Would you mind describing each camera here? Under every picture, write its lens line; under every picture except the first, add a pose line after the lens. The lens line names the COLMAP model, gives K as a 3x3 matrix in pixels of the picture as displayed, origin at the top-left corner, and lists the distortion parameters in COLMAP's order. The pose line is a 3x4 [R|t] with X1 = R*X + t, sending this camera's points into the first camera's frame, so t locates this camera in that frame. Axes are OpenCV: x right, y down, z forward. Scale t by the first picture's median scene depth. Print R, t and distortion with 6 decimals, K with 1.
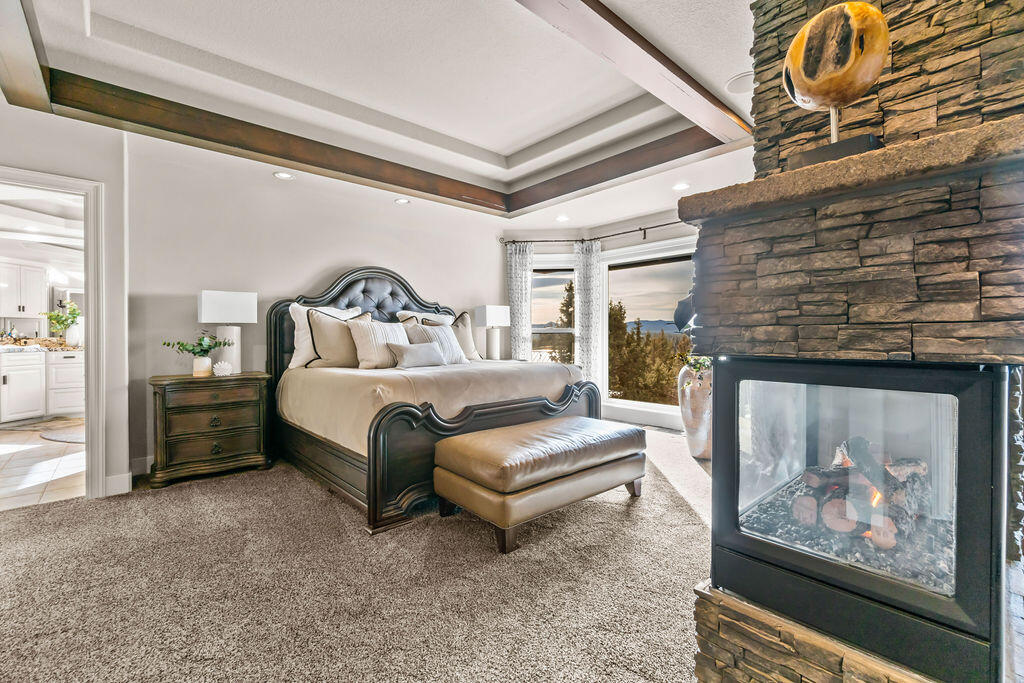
lens RADIAL K [[439.5, 0, 509.5], [0, 439.5, 335.7], [0, 0, 1]] dist [-0.007804, 0.001604]
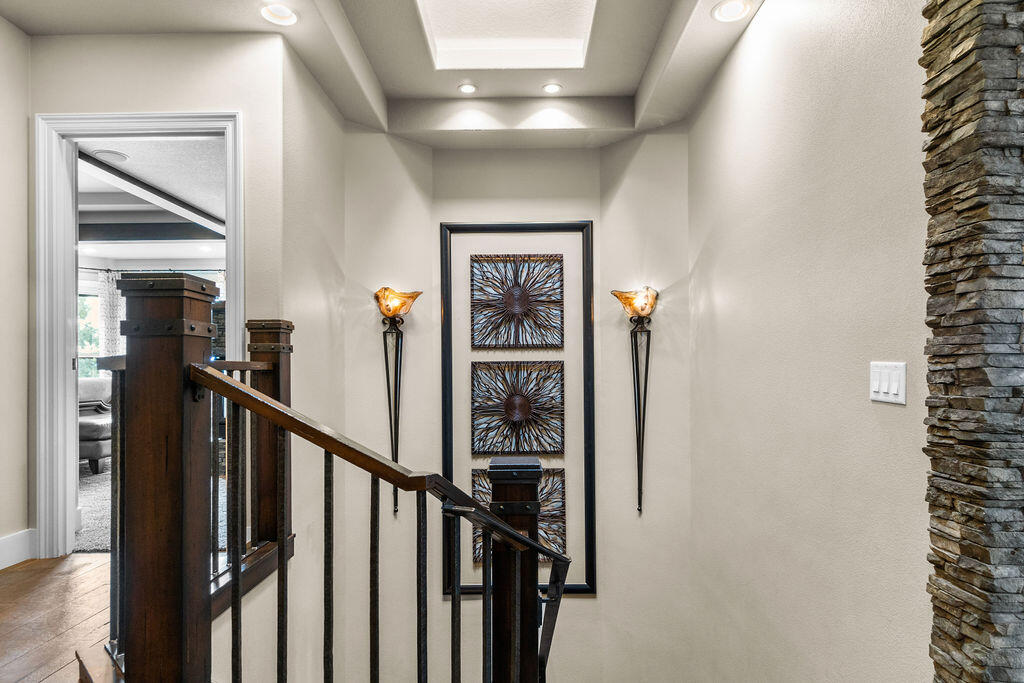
lens RADIAL K [[572.6, 0, 512.8], [0, 572.6, 347.2], [0, 0, 1]] dist [-0.006155, -0.001309]
pose [[0.668477, 0.007977, 0.743690, -0.377190], [0.002540, 0.999912, -0.013008, -0.017963], [-0.743729, 0.010585, 0.668398, -1.200136]]
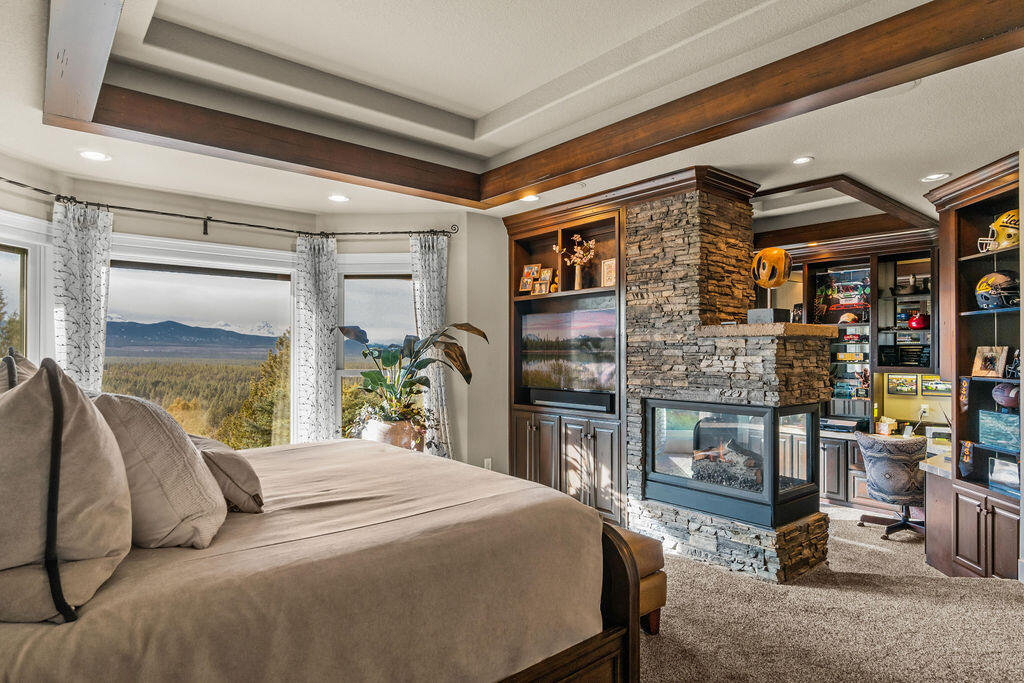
lens RADIAL K [[572.6, 0, 514.9], [0, 572.6, 344.6], [0, 0, 1]] dist [-0.006155, -0.001309]
pose [[0.016761, 0.007136, 0.999834, -0.849452], [-0.000434, 0.999974, -0.007129, -0.089656], [-0.999859, -0.000314, 0.016764, 0.888381]]
